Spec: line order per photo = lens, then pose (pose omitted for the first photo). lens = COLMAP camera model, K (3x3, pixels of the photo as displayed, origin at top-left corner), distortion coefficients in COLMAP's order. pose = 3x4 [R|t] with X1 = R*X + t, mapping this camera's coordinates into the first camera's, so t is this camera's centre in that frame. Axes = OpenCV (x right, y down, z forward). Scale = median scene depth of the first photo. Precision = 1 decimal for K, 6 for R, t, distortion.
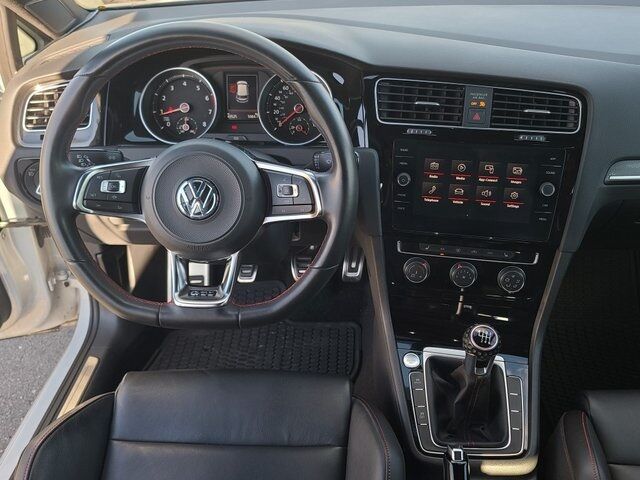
lens RADIAL K [[594.5, 0, 326.1], [0, 594.5, 255.7], [0, 0, 1]] dist [0.046070, -0.022468]
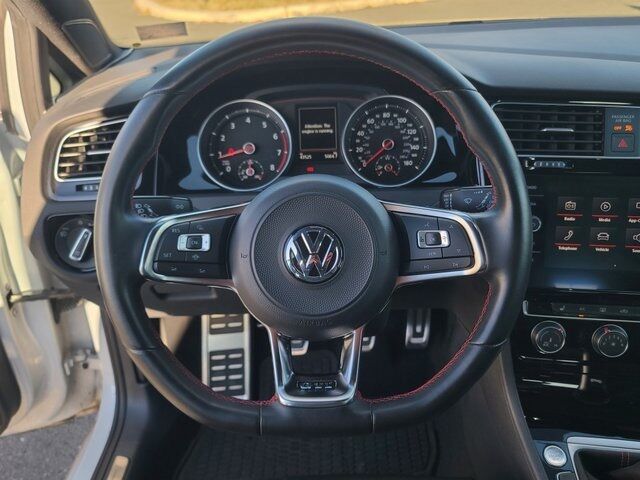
lens RADIAL K [[594.5, 0, 331.8], [0, 594.5, 252.1], [0, 0, 1]] dist [0.046070, -0.022468]
pose [[0.999077, -0.035843, 0.023664, -0.160349], [0.038134, 0.993765, -0.104767, -0.016738], [-0.019761, 0.105572, 0.994215, 0.213369]]
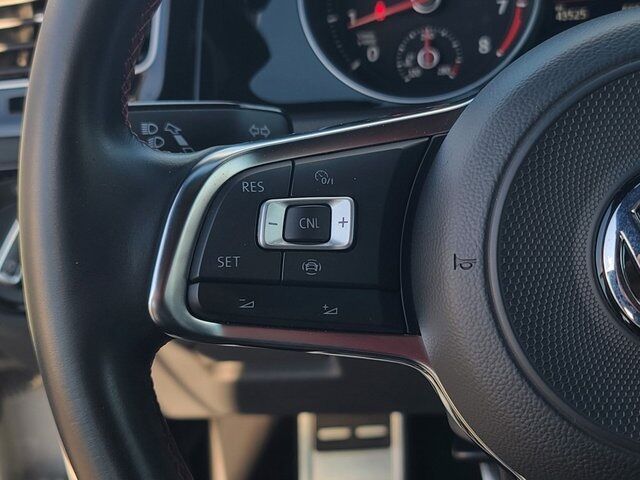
lens RADIAL K [[1150.4, 0, 321.0], [0, 1150.4, 245.0], [0, 0, 1]] dist [0.052450, 0.000000]
pose [[0.986548, -0.042258, -0.157916, -0.217222], [0.020877, 0.990670, -0.134675, -0.035317], [0.162134, 0.129567, 0.978226, 0.431946]]
